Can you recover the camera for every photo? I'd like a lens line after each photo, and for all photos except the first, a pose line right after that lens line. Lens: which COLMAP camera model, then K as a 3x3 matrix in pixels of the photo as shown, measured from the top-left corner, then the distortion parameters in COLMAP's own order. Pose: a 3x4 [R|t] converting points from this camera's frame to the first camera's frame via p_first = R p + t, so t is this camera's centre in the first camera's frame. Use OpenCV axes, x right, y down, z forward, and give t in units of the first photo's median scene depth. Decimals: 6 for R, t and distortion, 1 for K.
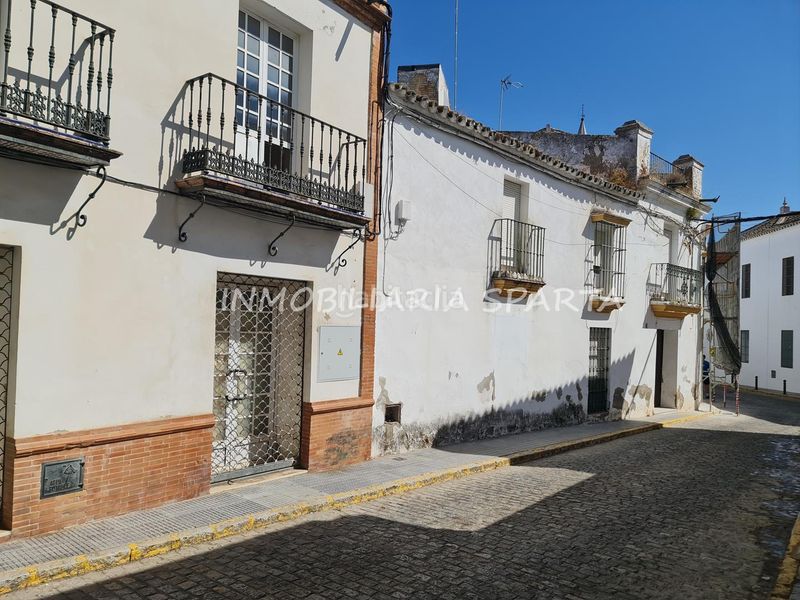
lens RADIAL K [[587.0, 0, 401.7], [0, 587.0, 307.9], [0, 0, 1]] dist [0.075295, -0.083762]
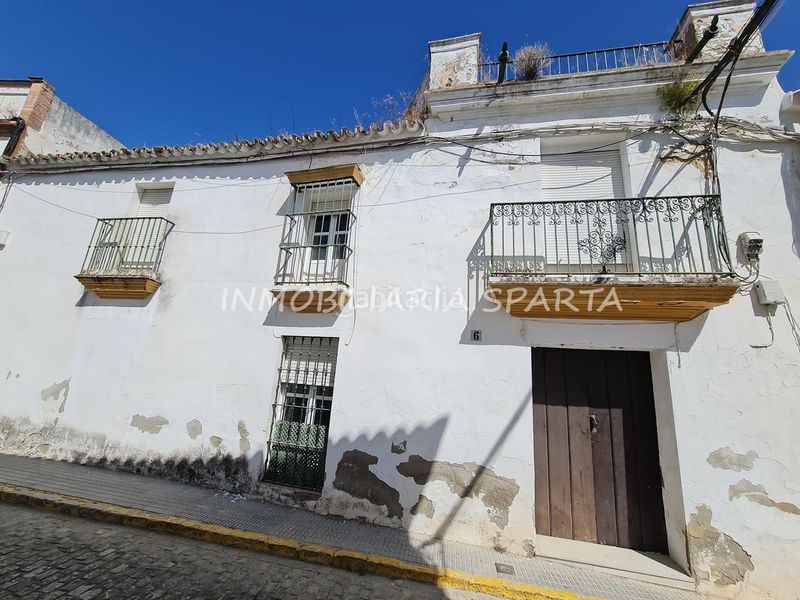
lens RADIAL K [[330.3, 0, 402.5], [0, 330.3, 298.7], [0, 0, 1]] dist [-0.011158, 0.003087]
pose [[0.548988, -0.204692, -0.810379, 0.762692], [-0.029048, 0.964291, -0.263247, 0.093703], [0.835326, 0.168059, 0.523438, 1.003728]]
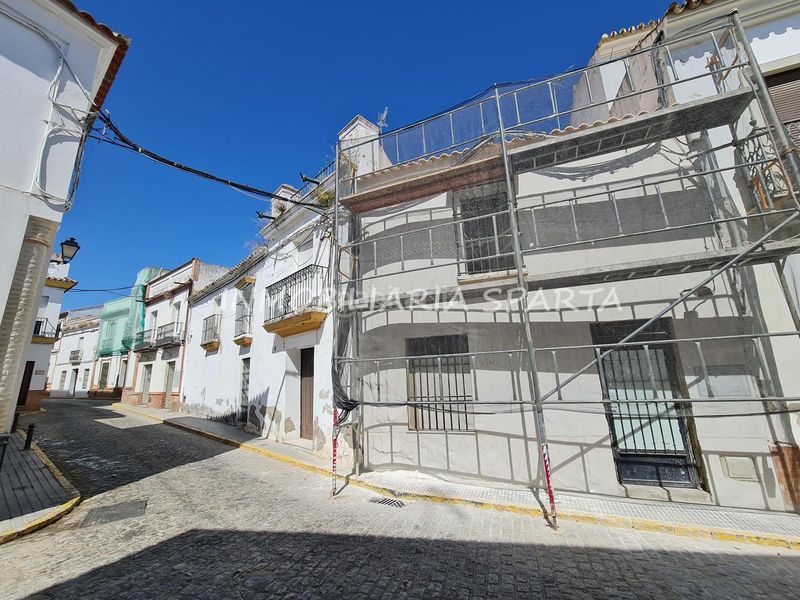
lens RADIAL K [[330.3, 0, 402.5], [0, 330.3, 298.7], [0, 0, 1]] dist [-0.011158, 0.003087]
pose [[-0.012105, -0.262138, -0.964955, 1.256283], [0.066403, 0.962684, -0.262354, 0.142632], [0.997719, -0.067252, 0.005754, 1.541788]]
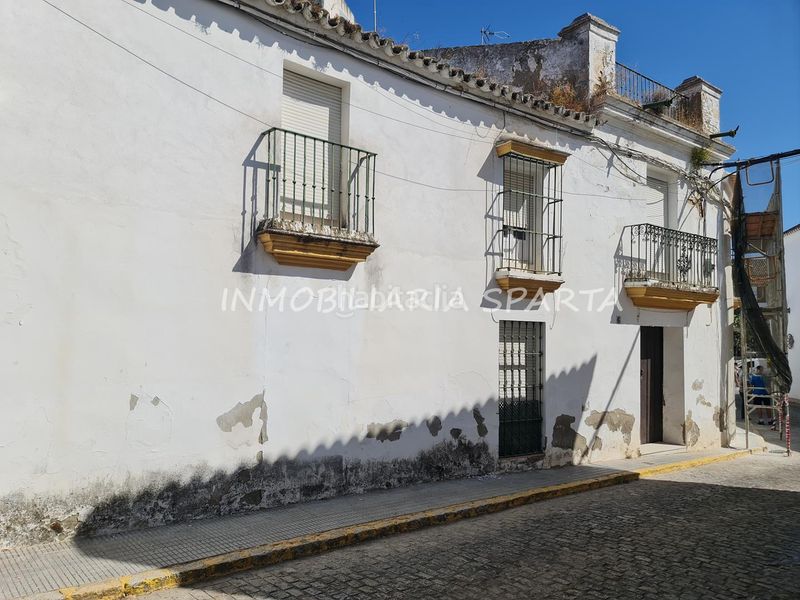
lens RADIAL K [[593.6, 0, 389.6], [0, 593.6, 298.2], [0, 0, 1]] dist [0.091848, -0.099164]
pose [[0.989759, -0.027641, -0.140045, 0.319963], [0.021524, 0.998755, -0.045004, 0.038790], [0.141115, 0.041529, 0.989122, 0.379824]]
